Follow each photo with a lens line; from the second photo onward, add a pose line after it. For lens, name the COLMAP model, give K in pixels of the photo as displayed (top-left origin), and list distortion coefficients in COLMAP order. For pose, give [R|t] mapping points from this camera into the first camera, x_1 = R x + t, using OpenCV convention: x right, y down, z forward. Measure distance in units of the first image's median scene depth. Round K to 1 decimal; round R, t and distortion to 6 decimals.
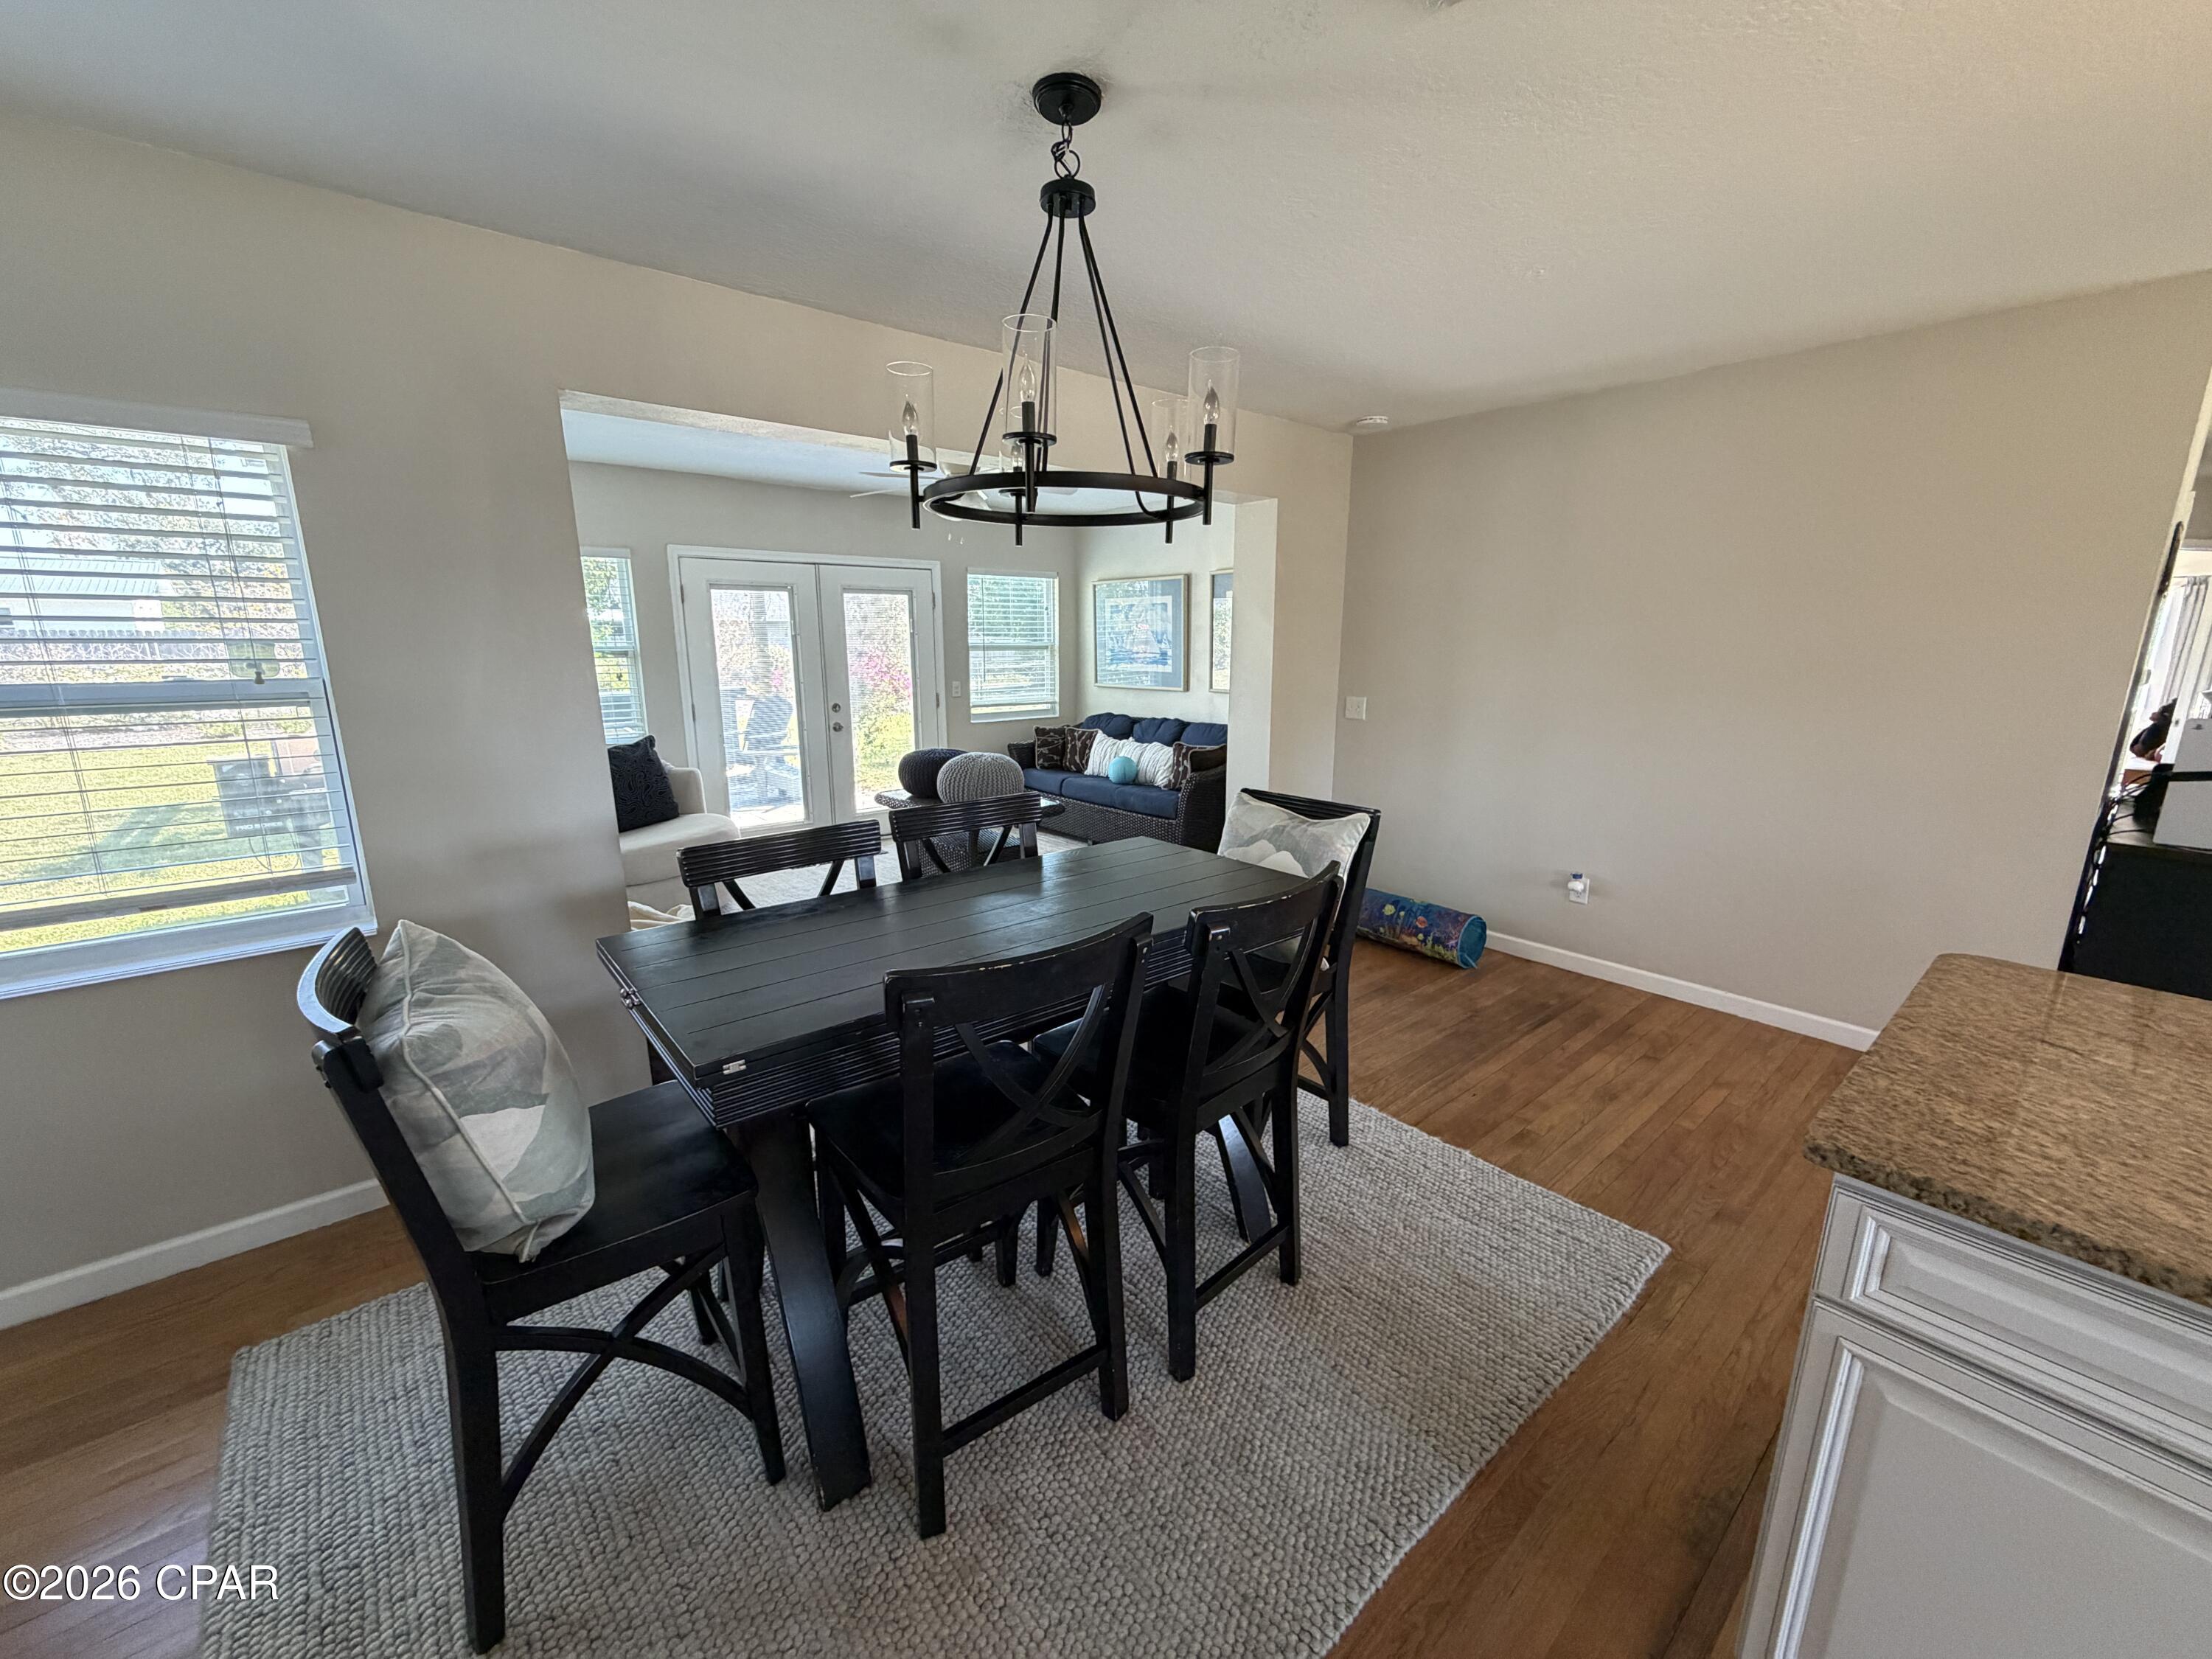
lens RADIAL K [[885.6, 0, 1098.9], [0, 885.6, 836.5], [0, 0, 1]] dist [0.001278, 0.000129]
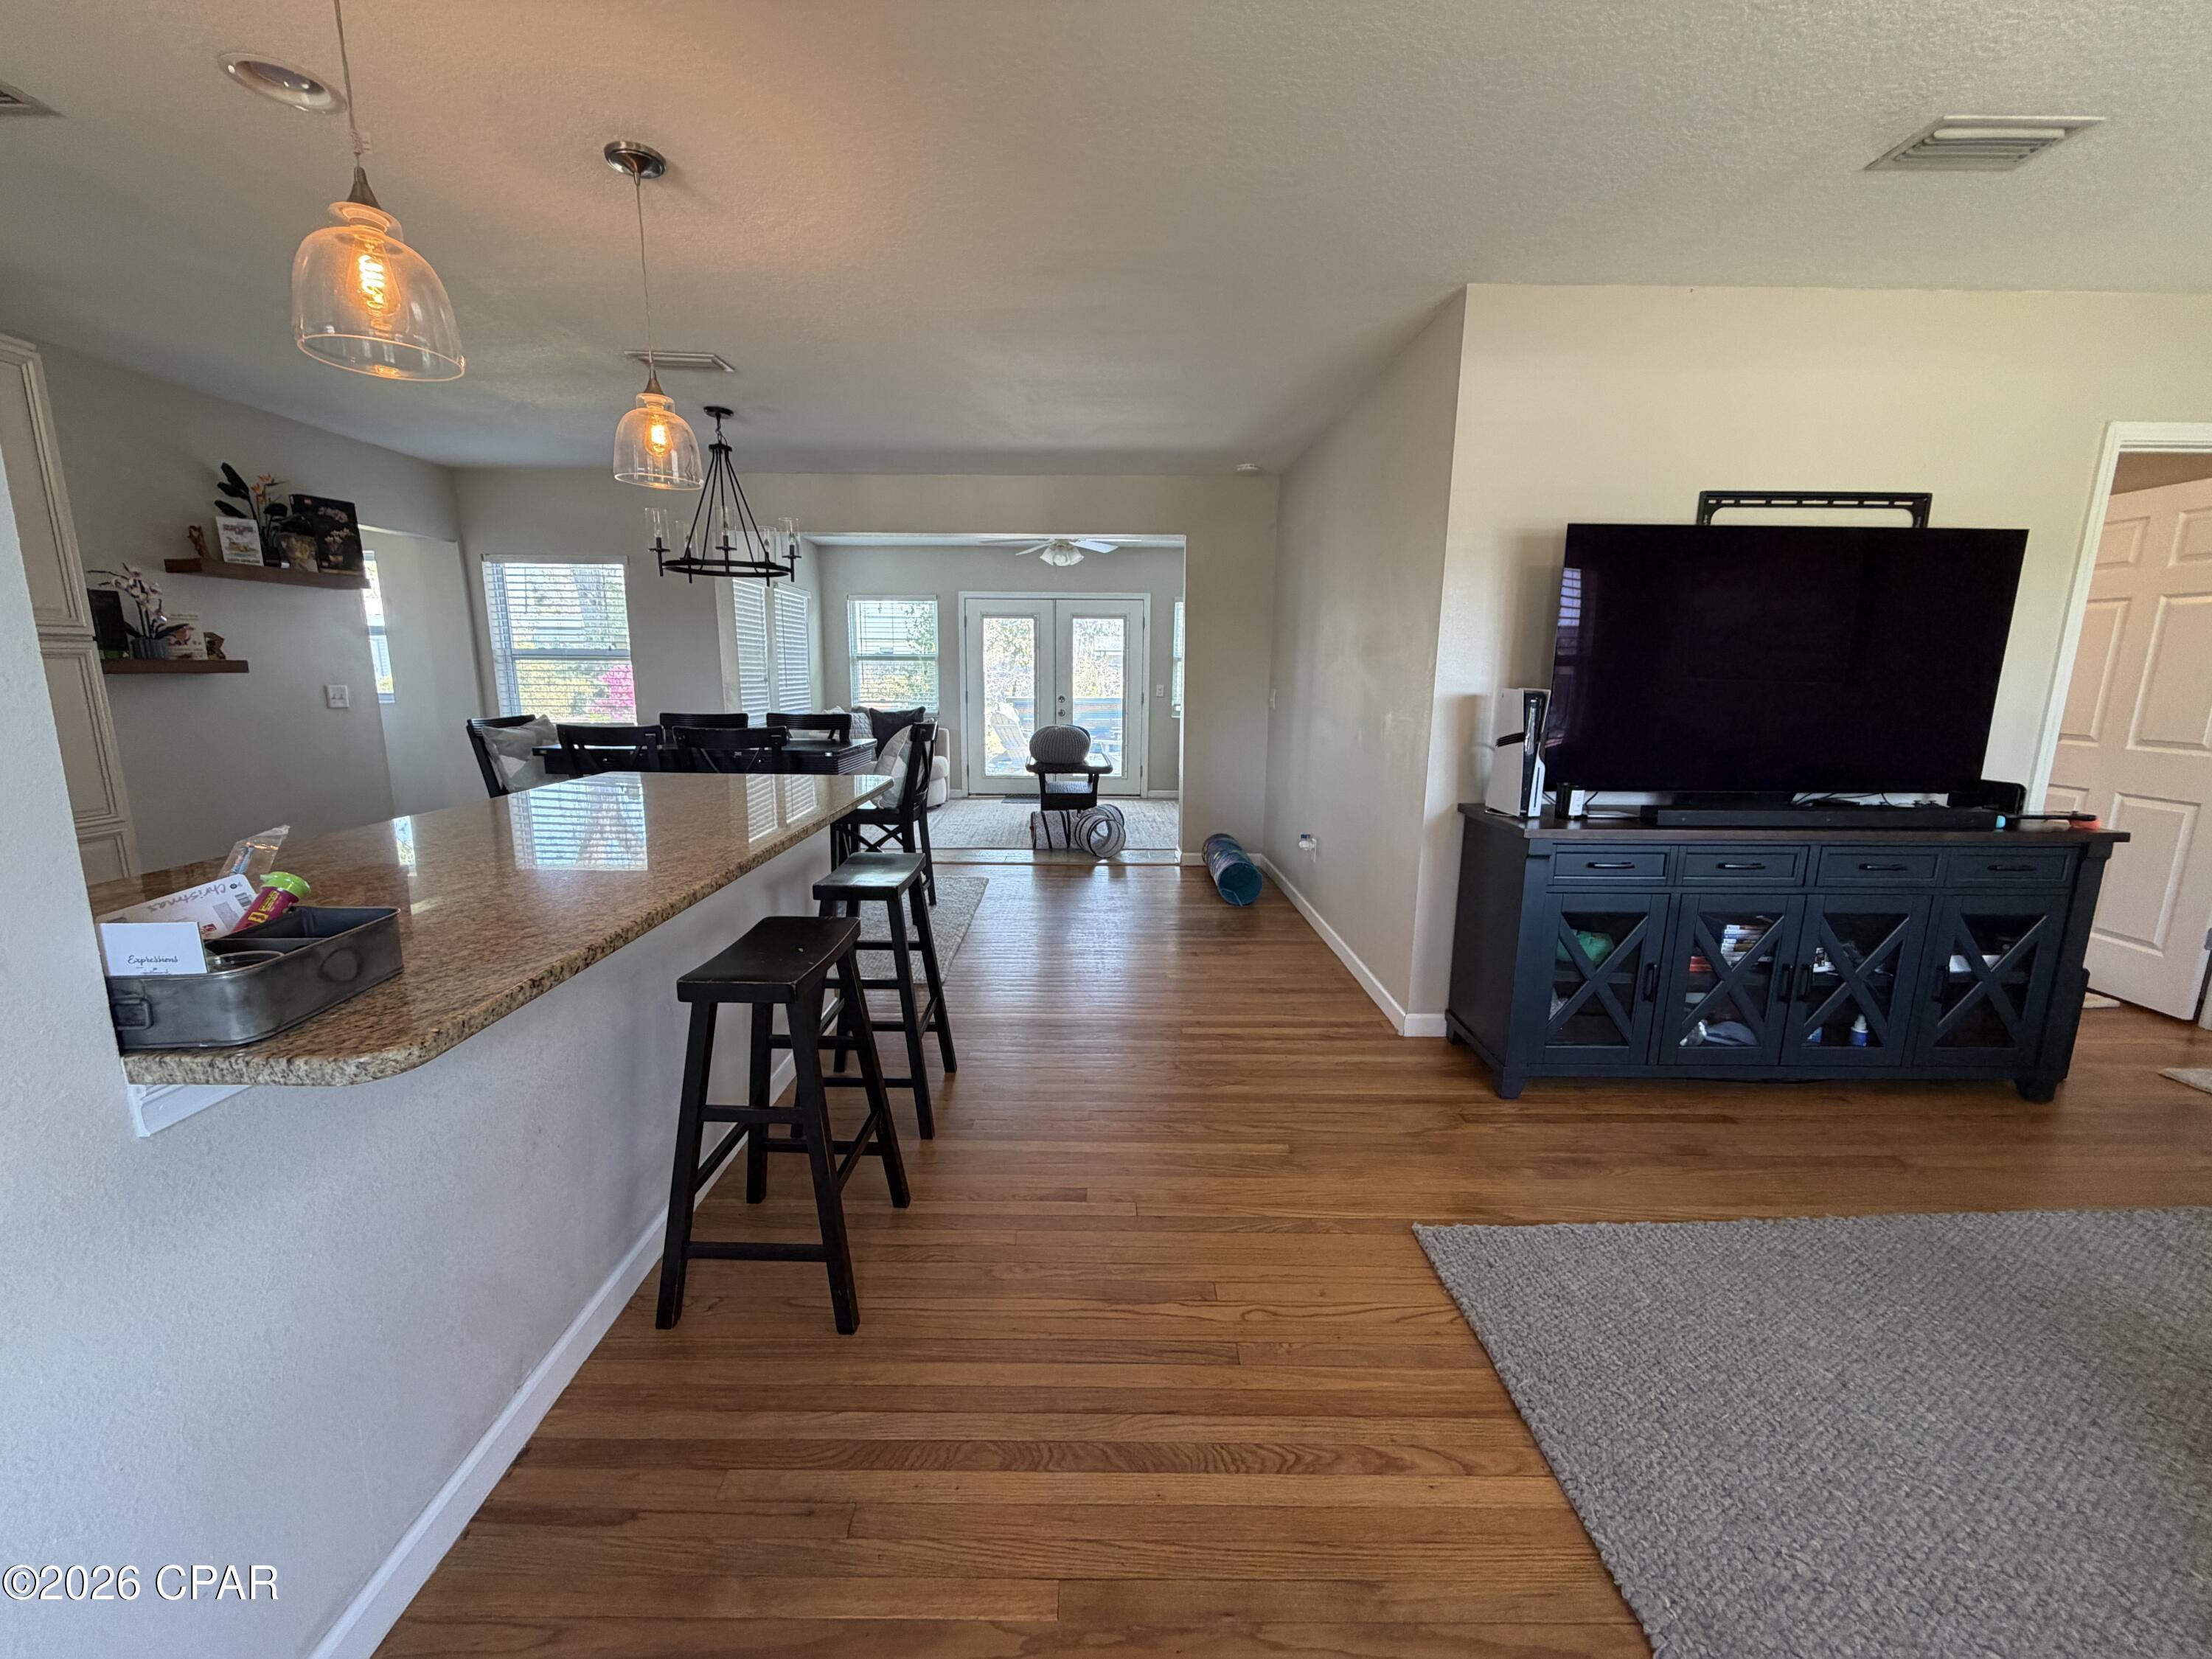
lens RADIAL K [[885.6, 0, 1105.7], [0, 885.6, 838.3], [0, 0, 1]] dist [0.001278, 0.000129]
pose [[0.777084, 0.128882, -0.616060, 0.627009], [-0.148765, 0.988686, 0.019188, 0.037379], [0.611563, 0.076737, 0.787466, -0.060682]]
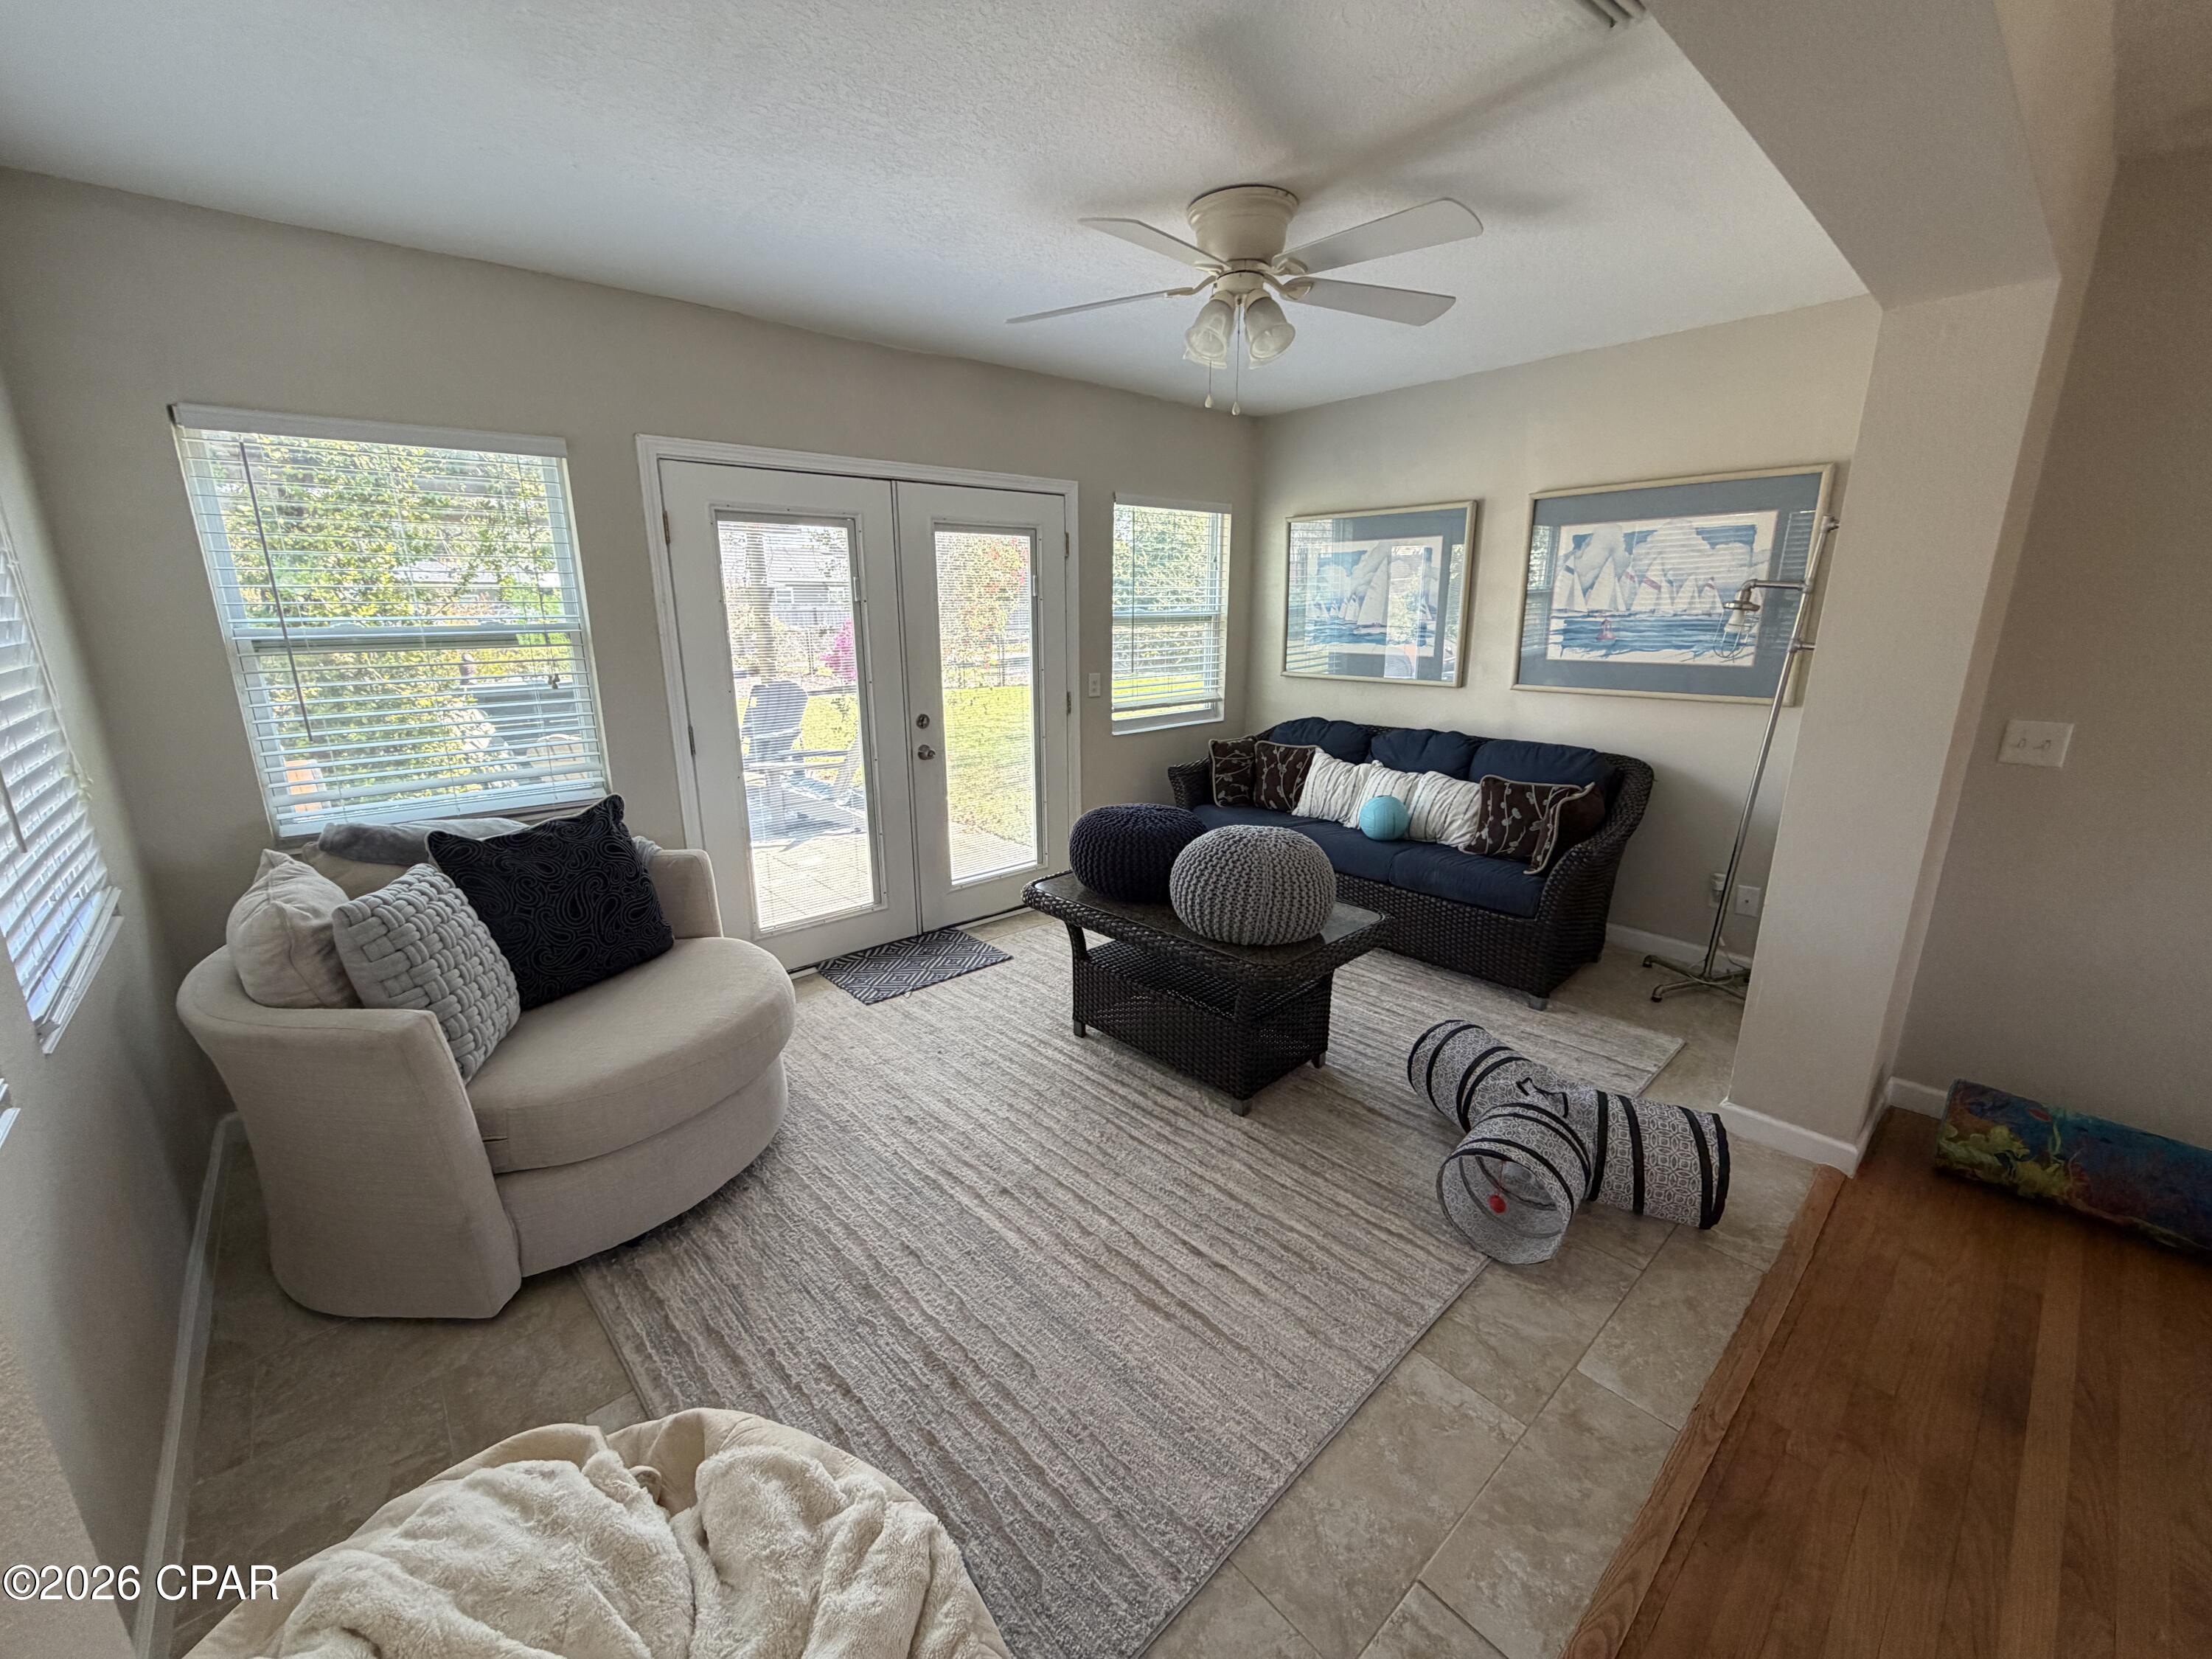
lens RADIAL K [[885.6, 0, 1098.0], [0, 885.6, 830.7], [0, 0, 1]] dist [0.001278, 0.000129]
pose [[0.999755, -0.010217, 0.019649, -0.177007], [0.009623, 0.999501, 0.030071, -0.081791], [-0.019947, -0.029875, 0.999355, 0.361165]]
